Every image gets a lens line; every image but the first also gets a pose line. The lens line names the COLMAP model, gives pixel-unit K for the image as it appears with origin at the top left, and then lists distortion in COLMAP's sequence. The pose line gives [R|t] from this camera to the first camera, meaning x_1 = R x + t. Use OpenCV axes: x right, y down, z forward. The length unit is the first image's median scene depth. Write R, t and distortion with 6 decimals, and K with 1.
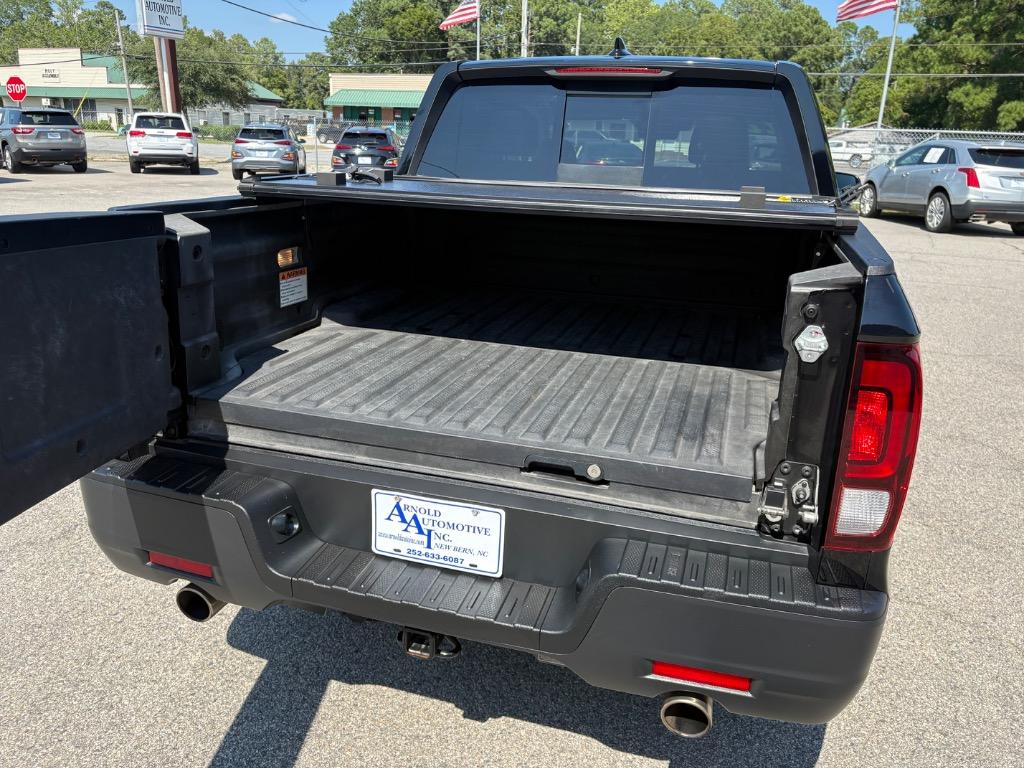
lens RADIAL K [[781.3, 0, 512.8], [0, 781.3, 380.5], [0, 0, 1]] dist [0.053426, -0.053603]
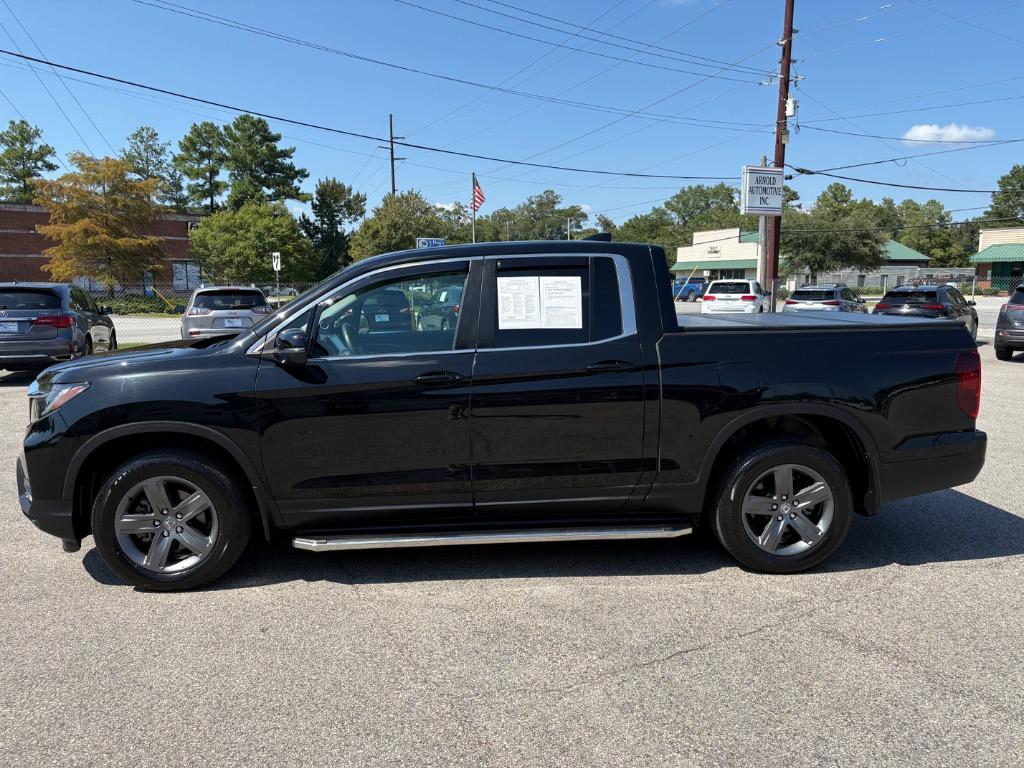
lens RADIAL K [[781.3, 0, 517.4], [0, 781.3, 385.5], [0, 0, 1]] dist [0.053426, -0.053603]
pose [[0.706082, 0.061184, -0.705481, 0.062618], [-0.193085, 0.975145, -0.108678, -0.004950], [0.681297, 0.212954, 0.700346, 0.018072]]
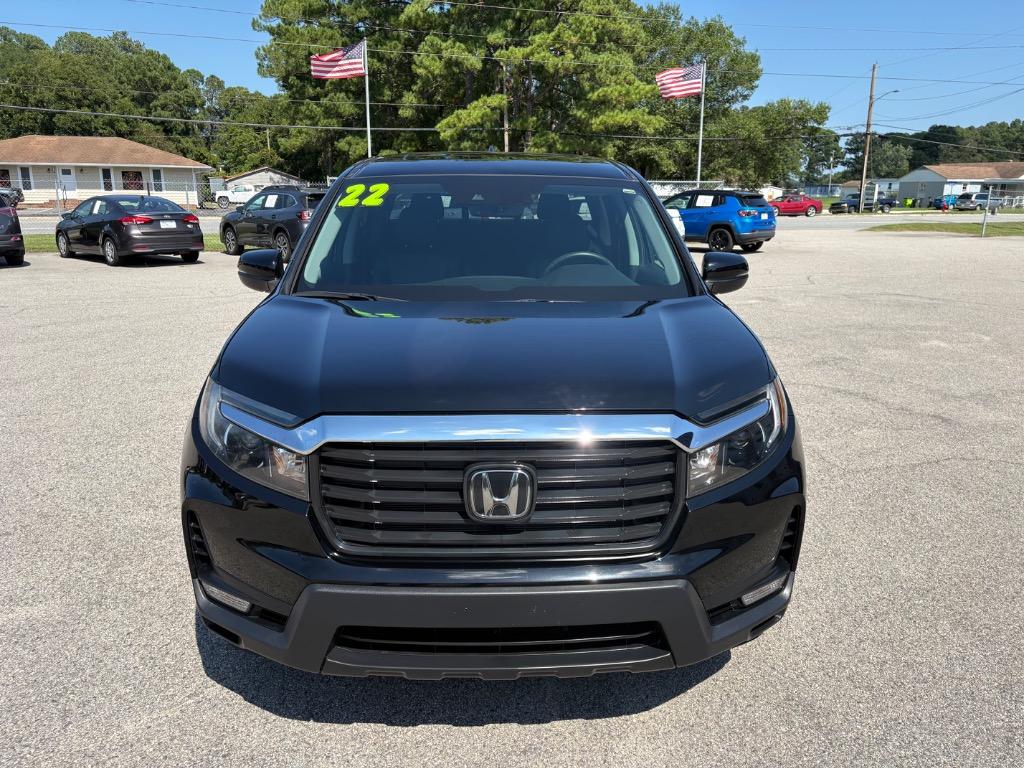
lens RADIAL K [[781.3, 0, 530.7], [0, 781.3, 374.8], [0, 0, 1]] dist [0.053426, -0.053603]
pose [[0.715274, -0.189609, 0.672630, -0.079902], [0.227063, 0.973324, 0.032913, -0.010402], [-0.660927, 0.129188, 0.739247, 0.016217]]
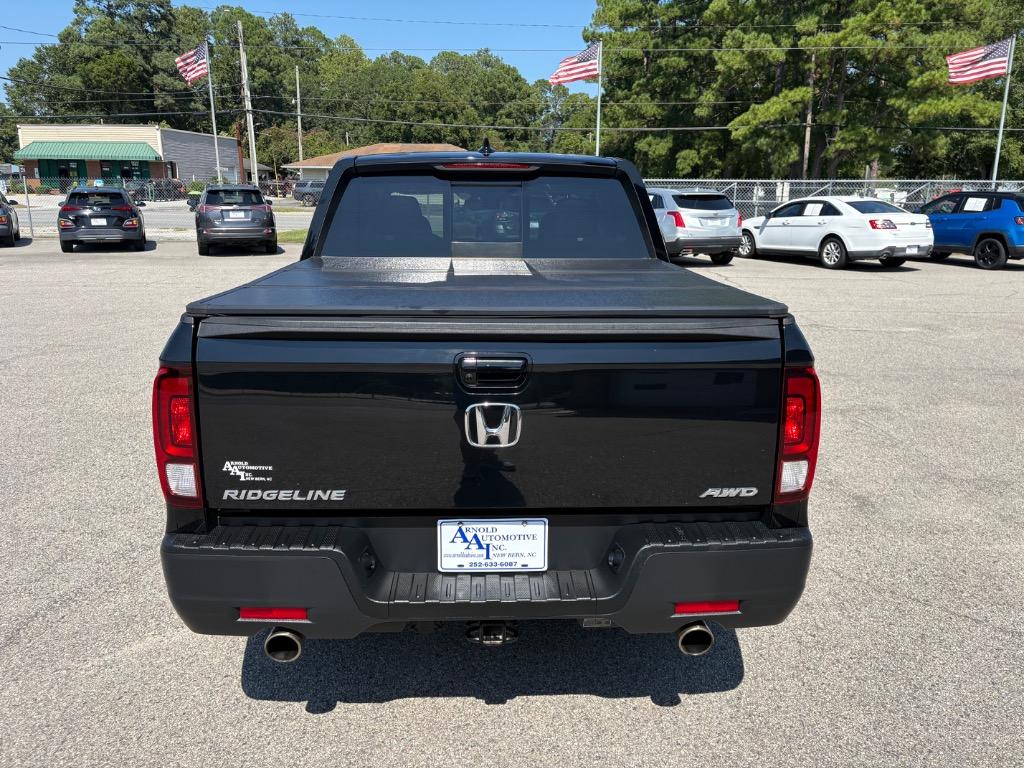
lens RADIAL K [[781.3, 0, 515.3], [0, 781.3, 377.0], [0, 0, 1]] dist [0.053426, -0.053603]
pose [[0.942780, -0.102517, 0.317263, -0.016502], [0.121076, 0.991865, -0.039288, -0.000944], [-0.310654, 0.075453, 0.947523, -0.009376]]
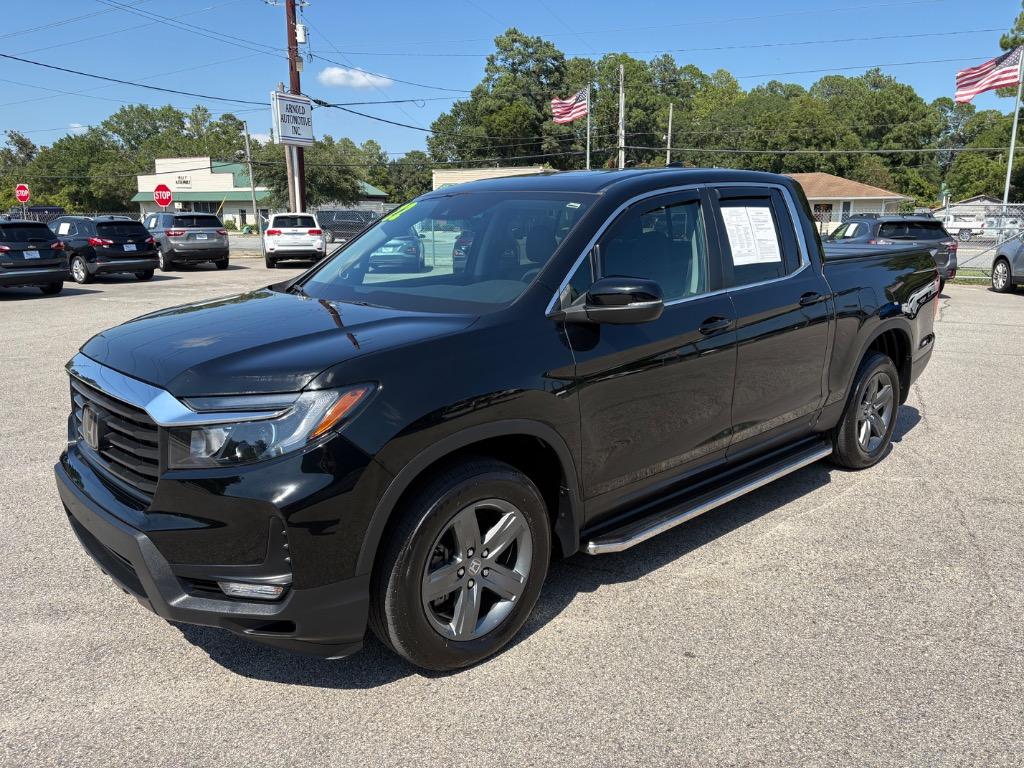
lens RADIAL K [[781.3, 0, 514.8], [0, 781.3, 385.3], [0, 0, 1]] dist [0.053426, -0.053603]
pose [[0.994105, -0.009648, -0.107993, -0.014713], [-0.000825, 0.995332, -0.096511, -0.000232], [0.108420, 0.096032, 0.989456, -0.004292]]
